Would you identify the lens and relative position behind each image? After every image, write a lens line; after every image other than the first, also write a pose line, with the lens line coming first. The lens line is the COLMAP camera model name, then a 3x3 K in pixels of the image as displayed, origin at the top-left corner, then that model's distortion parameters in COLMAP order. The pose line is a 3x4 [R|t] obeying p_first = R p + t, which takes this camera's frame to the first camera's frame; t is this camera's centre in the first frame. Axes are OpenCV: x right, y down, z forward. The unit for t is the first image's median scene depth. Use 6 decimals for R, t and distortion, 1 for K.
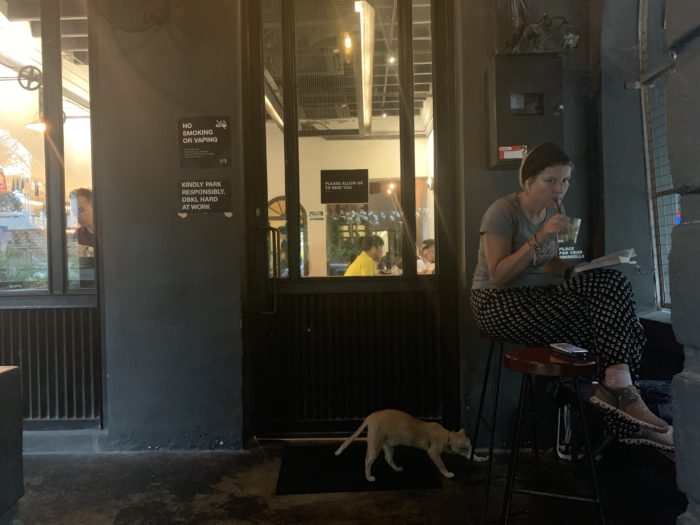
lens RADIAL K [[496.4, 0, 350.0], [0, 496.4, 262.5], [0, 0, 1]] dist [-0.000333, -0.000620]
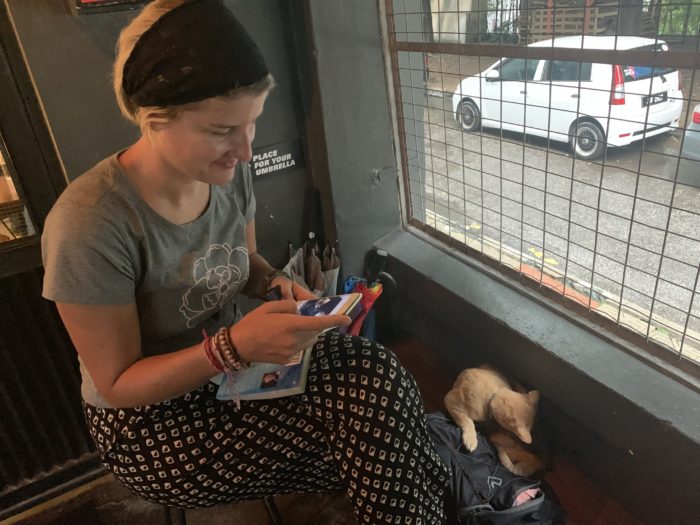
lens RADIAL K [[496.4, 0, 350.0], [0, 496.4, 262.5], [0, 0, 1]] dist [-0.000333, -0.000620]
pose [[0.844493, -0.320528, 0.429061, 0.252714], [0.081355, 0.868613, 0.488766, -0.201141], [-0.529351, -0.377853, 0.759615, 0.507153]]
